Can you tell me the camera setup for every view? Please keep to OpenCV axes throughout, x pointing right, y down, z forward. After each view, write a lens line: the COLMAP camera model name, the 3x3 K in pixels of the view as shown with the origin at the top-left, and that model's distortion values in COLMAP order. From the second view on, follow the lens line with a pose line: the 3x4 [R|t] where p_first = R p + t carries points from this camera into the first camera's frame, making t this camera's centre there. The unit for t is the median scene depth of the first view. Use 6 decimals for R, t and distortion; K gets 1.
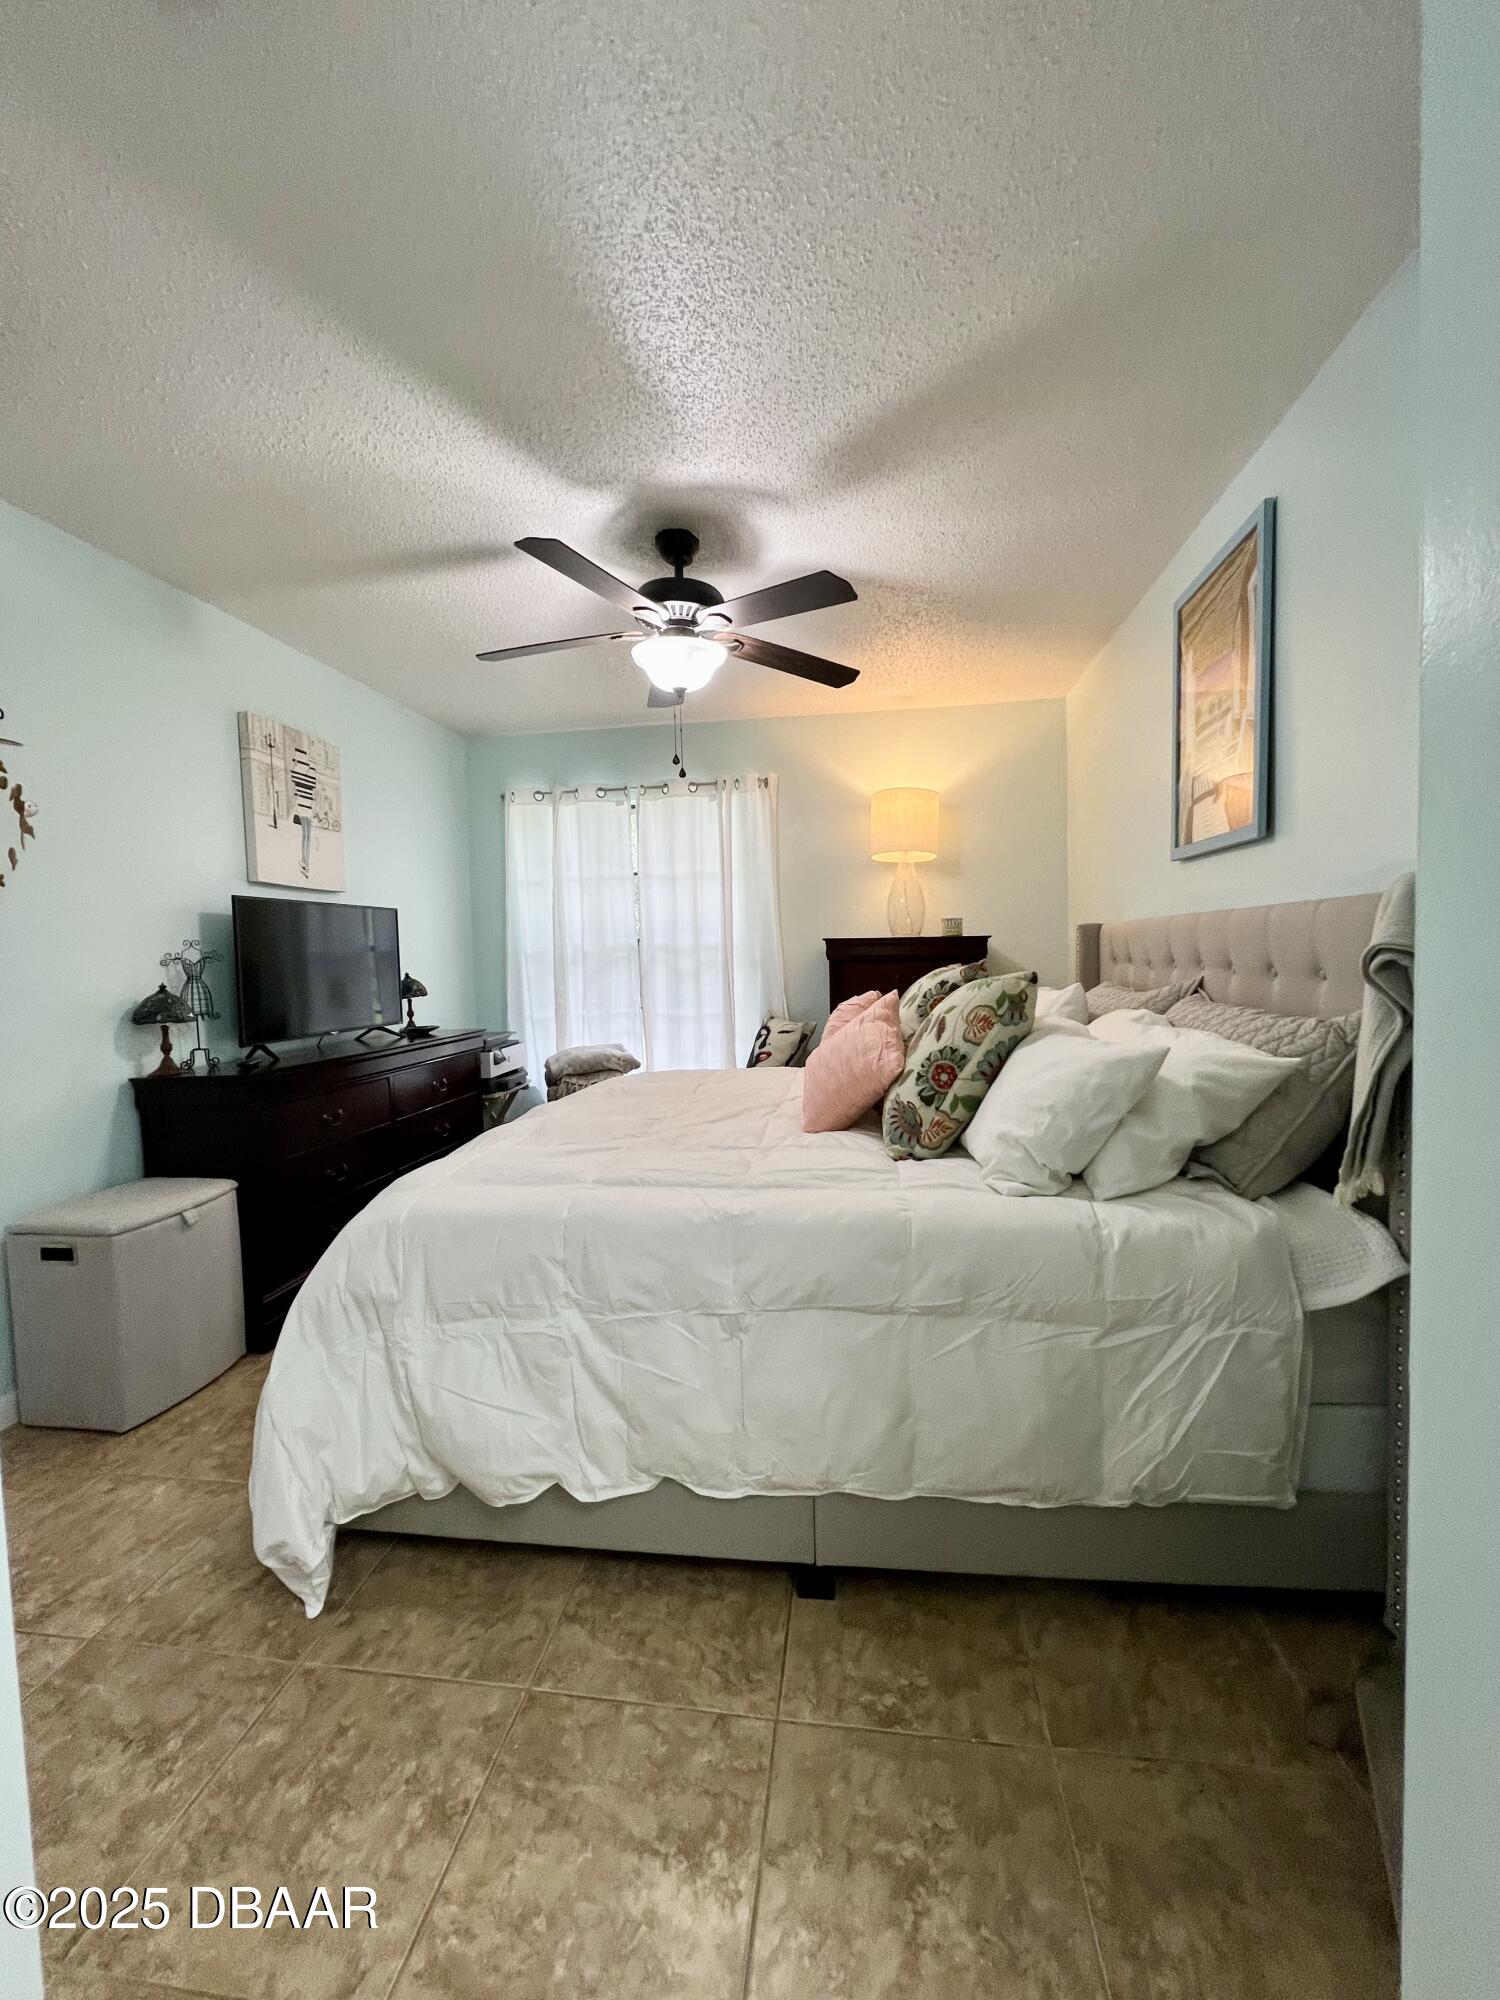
lens RADIAL K [[799.1, 0, 750.0], [0, 799.1, 1000.0], [0, 0, 1]] dist [-0.001271, 0.000196]
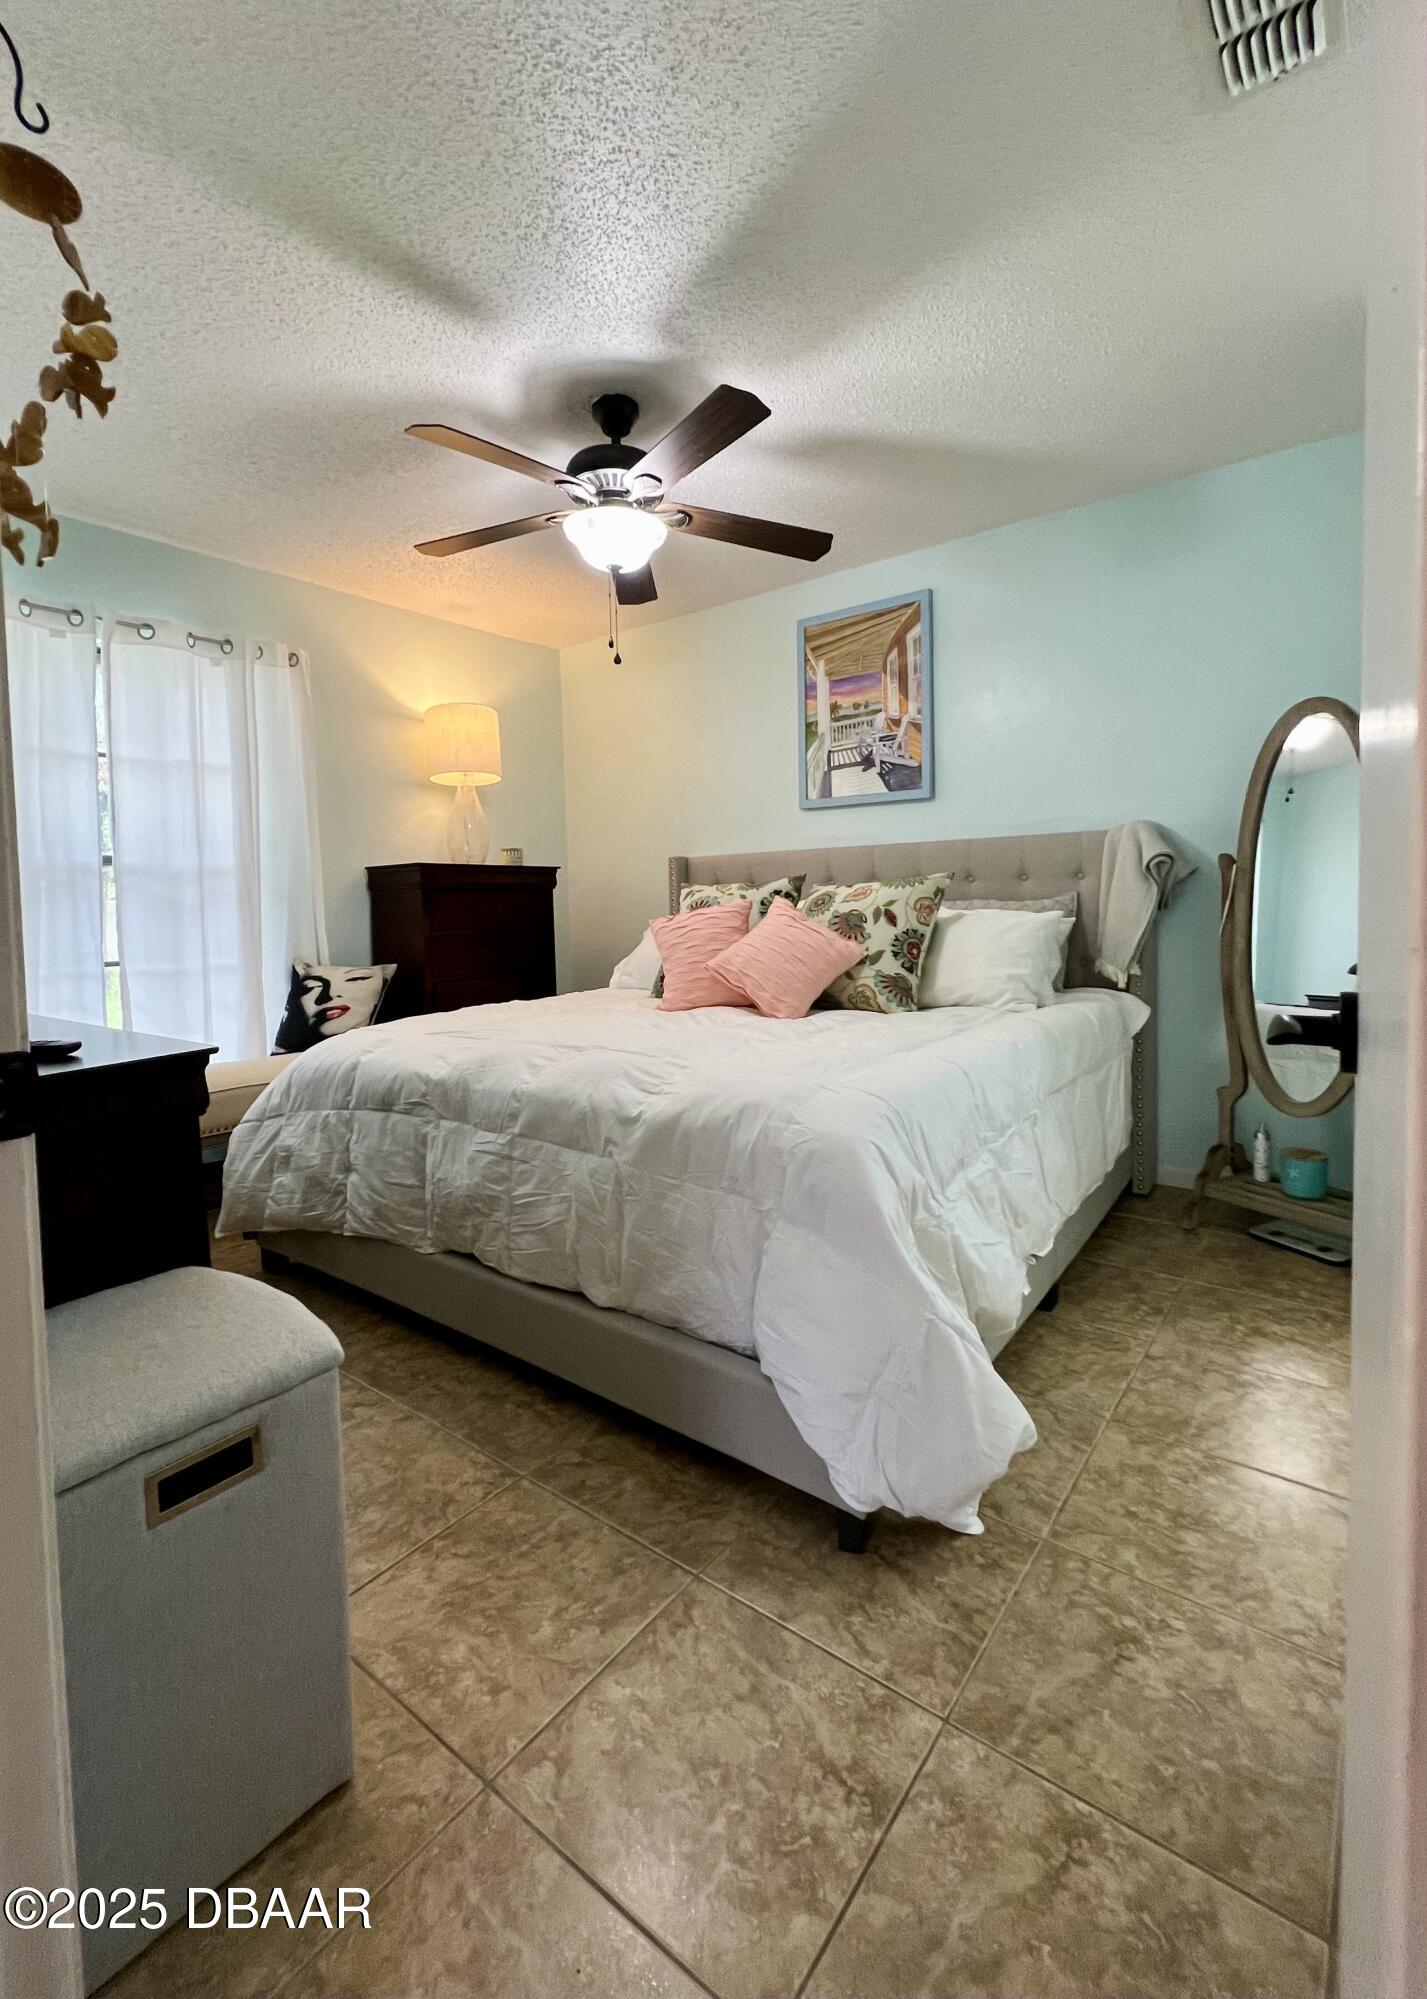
lens RADIAL K [[888.5, 0, 713.7], [0, 888.5, 940.5], [0, 0, 1]] dist [-0.001408, -0.000007]
pose [[0.497093, -0.029974, 0.867179, -1.172449], [0.066653, 0.997769, -0.003720, 0.060371], [-0.865133, 0.059649, 0.497982, 0.538451]]
